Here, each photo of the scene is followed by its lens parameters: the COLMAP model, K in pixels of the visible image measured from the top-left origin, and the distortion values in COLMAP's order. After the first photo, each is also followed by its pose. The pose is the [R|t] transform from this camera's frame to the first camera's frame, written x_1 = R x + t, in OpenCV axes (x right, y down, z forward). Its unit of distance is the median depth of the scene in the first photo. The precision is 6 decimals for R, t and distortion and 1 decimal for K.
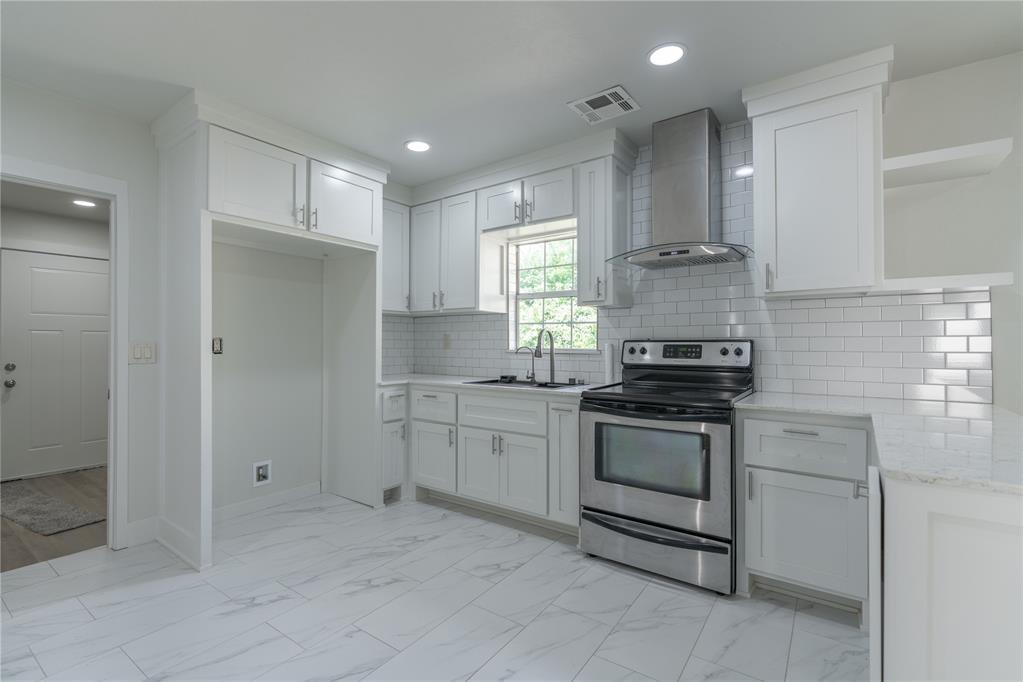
lens RADIAL K [[464.0, 0, 512.8], [0, 464.0, 340.6], [0, 0, 1]] dist [-0.001710, 0.000108]
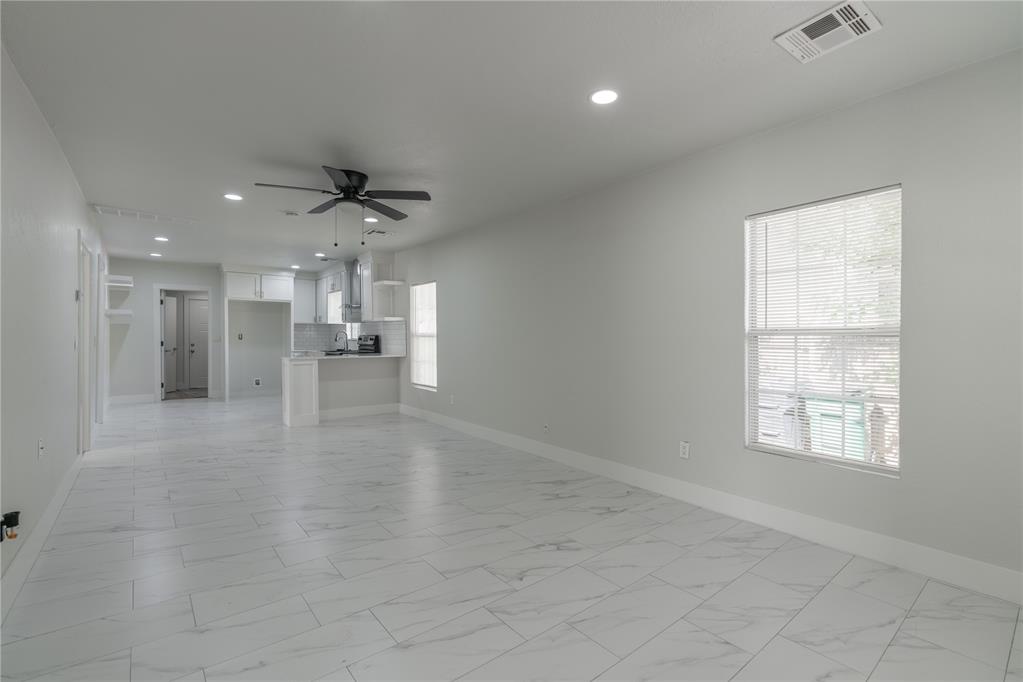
lens RADIAL K [[464.0, 0, 512.2], [0, 464.0, 339.5], [0, 0, 1]] dist [-0.001710, 0.000108]
pose [[0.960118, 0.005592, -0.279541, 1.704891], [-0.003297, 0.999957, 0.008677, -0.002053], [0.279577, -0.007410, 0.960095, -1.246829]]
